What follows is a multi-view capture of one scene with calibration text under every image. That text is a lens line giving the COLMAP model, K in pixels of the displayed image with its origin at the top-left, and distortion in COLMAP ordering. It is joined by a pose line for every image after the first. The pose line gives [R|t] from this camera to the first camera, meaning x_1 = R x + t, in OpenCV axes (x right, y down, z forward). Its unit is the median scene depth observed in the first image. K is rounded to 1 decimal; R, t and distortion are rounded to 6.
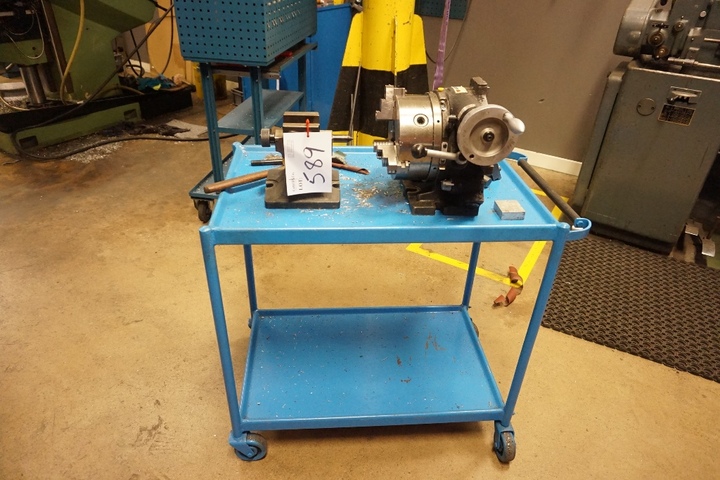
lens RADIAL K [[484.5, 0, 360.0], [0, 484.5, 240.0], [0, 0, 1]] dist [-0.052070, 0.043324]
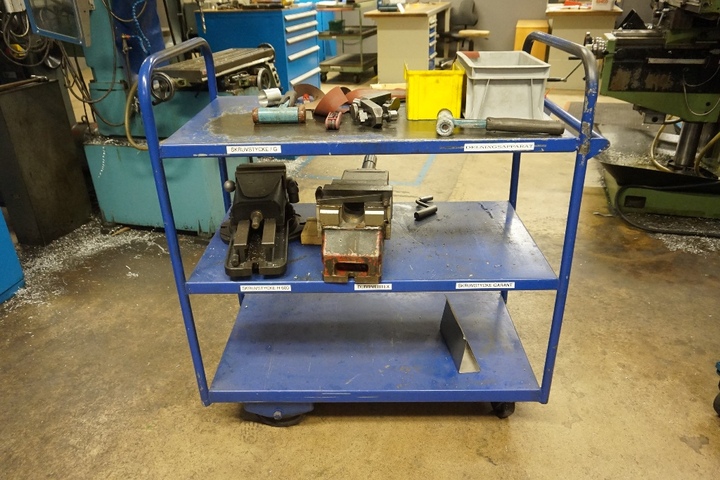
lens RADIAL K [[536.8, 0, 360.0], [0, 536.8, 240.0], [0, 0, 1]] dist [-0.004611, -0.003589]
pose [[0.266431, 0.384903, -0.883665, 0.051580], [-0.482026, 0.847130, 0.223655, -0.131197], [0.834665, 0.366360, 0.411235, 0.232514]]
